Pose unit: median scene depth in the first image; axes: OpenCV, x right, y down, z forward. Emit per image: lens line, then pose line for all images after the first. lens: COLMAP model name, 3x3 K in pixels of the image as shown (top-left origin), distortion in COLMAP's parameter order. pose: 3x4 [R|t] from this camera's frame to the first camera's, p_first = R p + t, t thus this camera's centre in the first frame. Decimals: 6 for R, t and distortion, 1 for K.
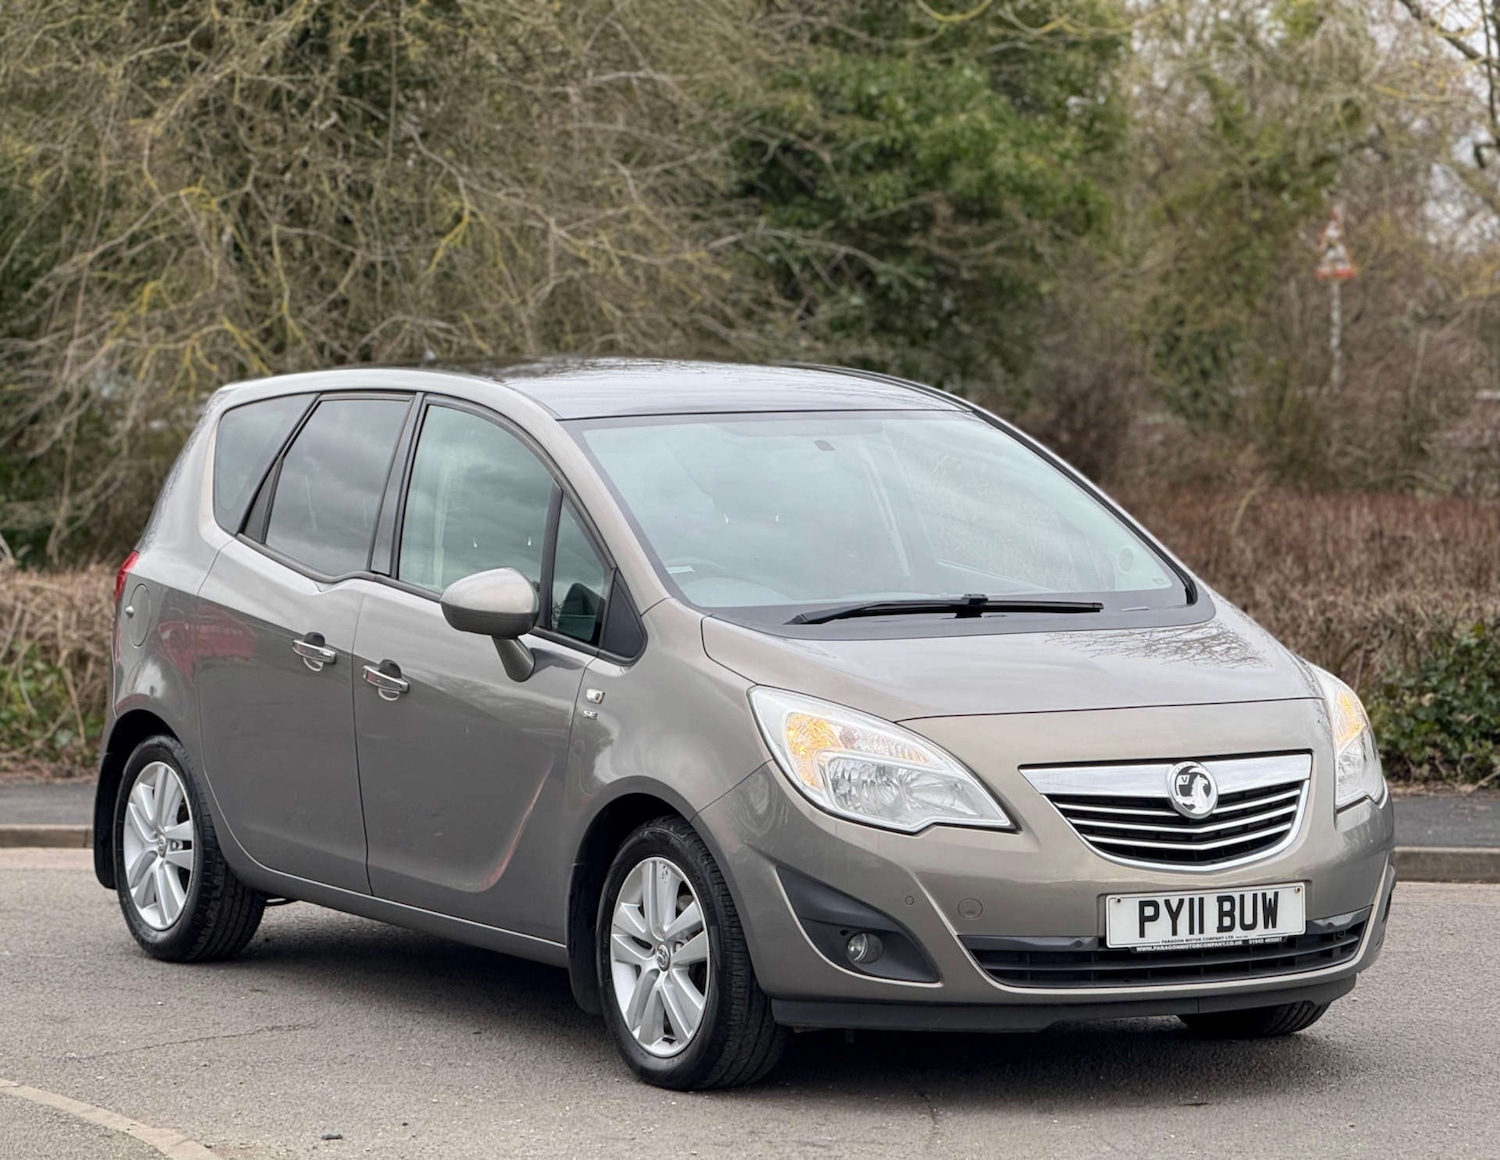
lens RADIAL K [[5359.1, 0, 744.7], [0, 5359.1, 590.1], [0, 0, 1]] dist [0.301749, 0.000000]
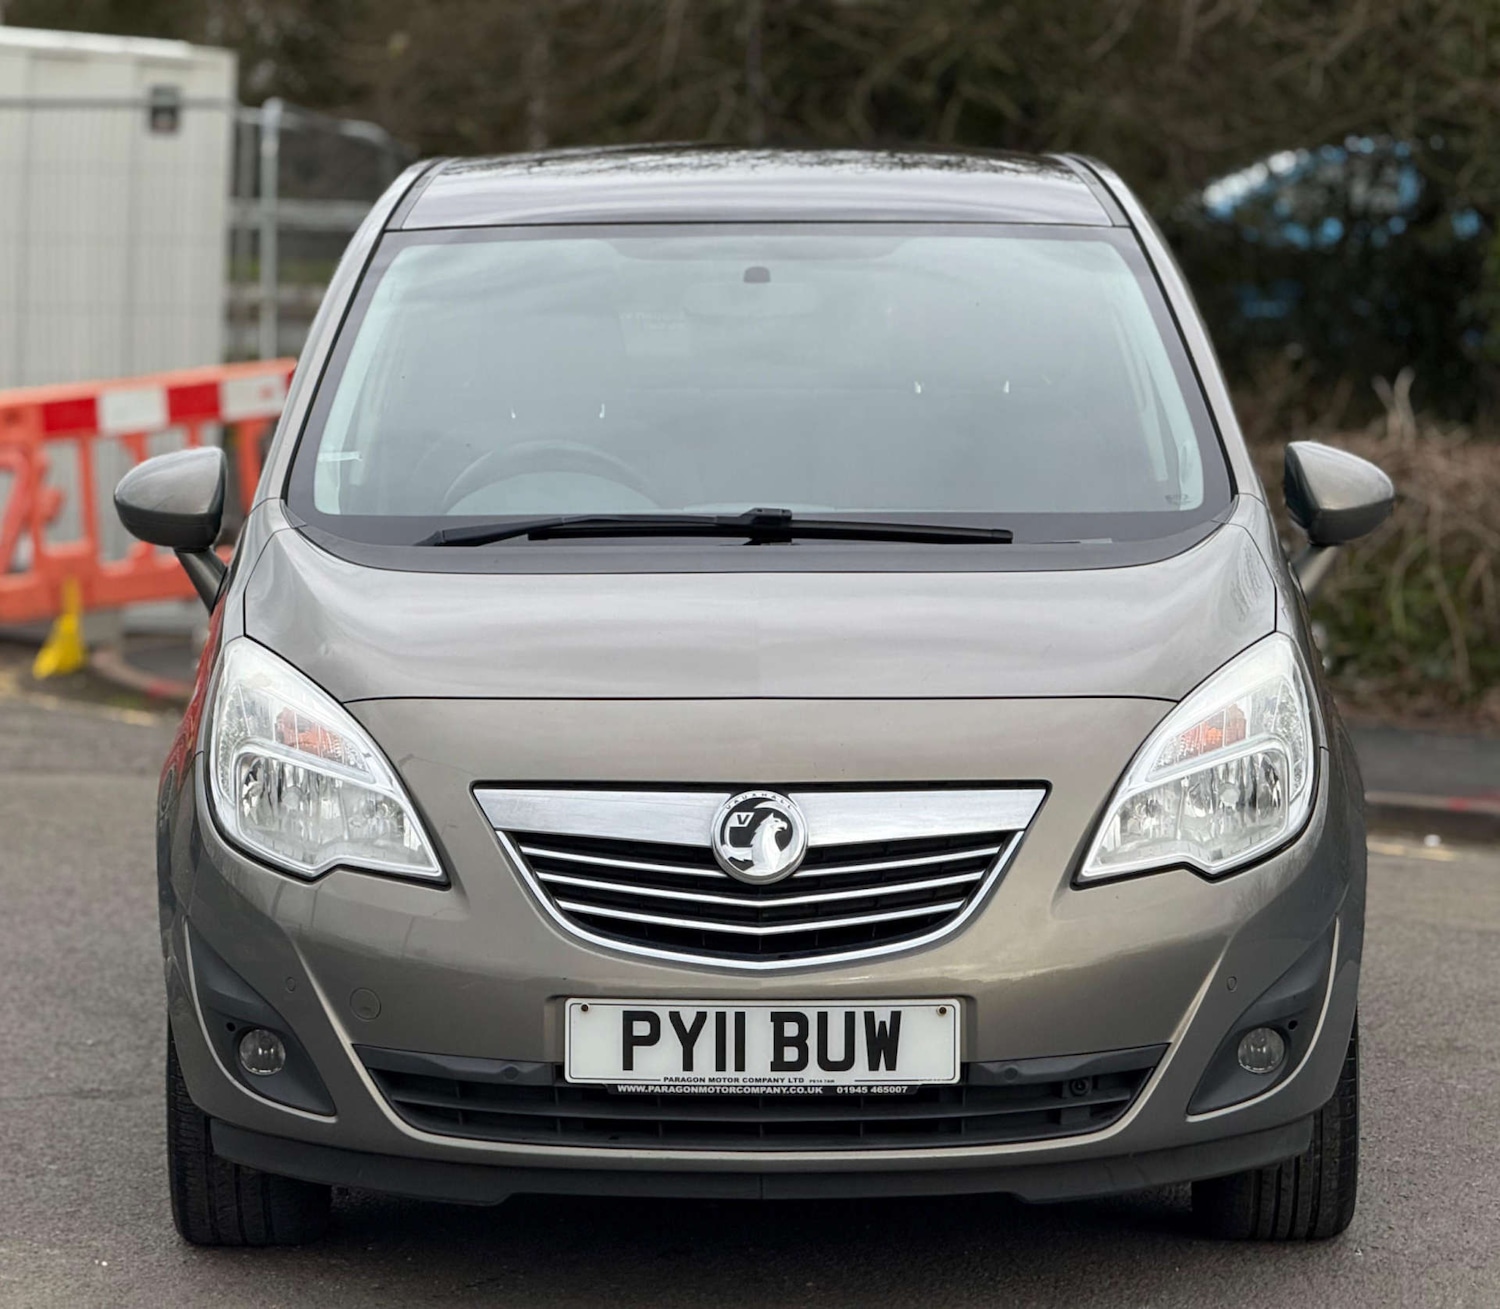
lens RADIAL K [[5937.8, 0, 743.3], [0, 5937.8, 653.2], [0, 0, 1]] dist [0.099150, 0.000000]
pose [[0.859741, 0.045767, -0.508675, 0.427925], [-0.029121, 0.998749, 0.040640, -0.011486], [0.509899, -0.020127, 0.859999, 0.414978]]
